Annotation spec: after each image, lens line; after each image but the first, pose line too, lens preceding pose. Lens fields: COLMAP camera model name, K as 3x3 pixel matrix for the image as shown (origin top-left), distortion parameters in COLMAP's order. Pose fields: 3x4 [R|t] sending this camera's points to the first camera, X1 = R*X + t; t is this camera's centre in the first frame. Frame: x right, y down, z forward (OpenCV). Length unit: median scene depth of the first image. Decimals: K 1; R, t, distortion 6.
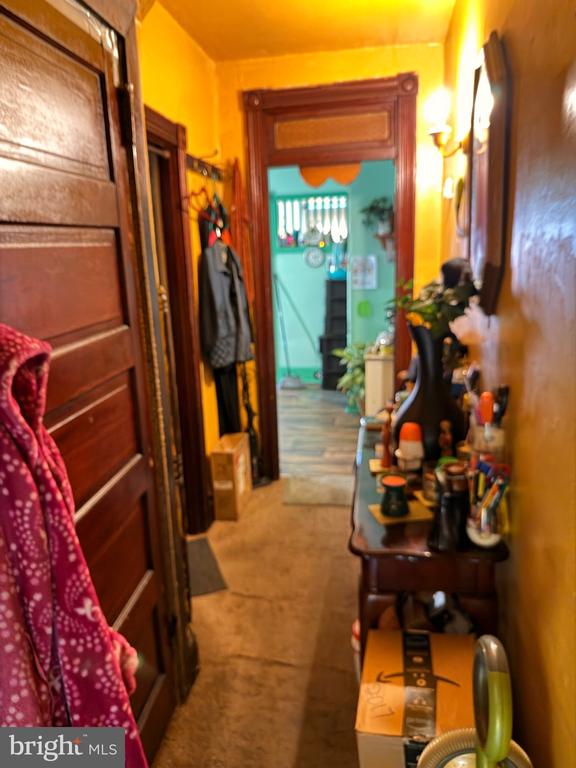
lens RADIAL K [[566.2, 0, 284.1], [0, 566.2, 388.7], [0, 0, 1]] dist [0.034250, -0.014244]
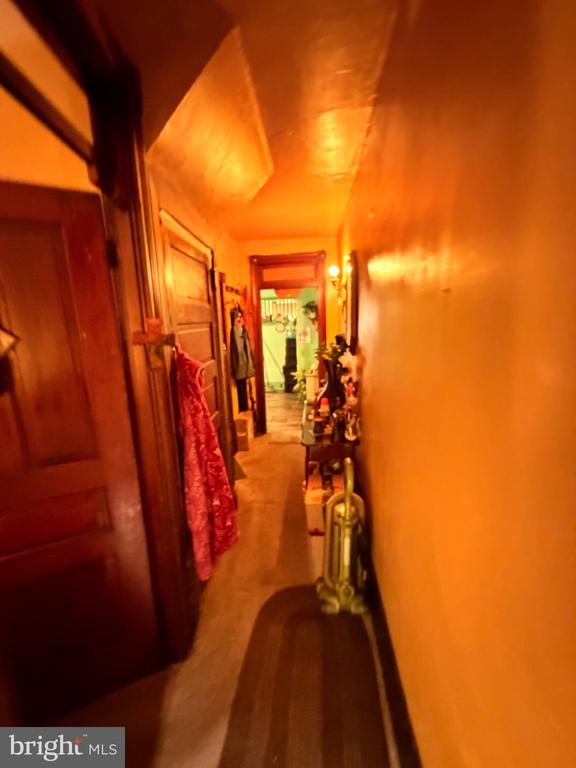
lens RADIAL K [[307.3, 0, 288.3], [0, 307.3, 386.1], [0, 0, 1]] dist [0.001587, -0.000022]
pose [[0.996204, -0.012245, 0.086185, -0.034390], [0.014999, 0.999395, -0.031386, 0.030932], [-0.085748, 0.032560, 0.995785, -0.223350]]
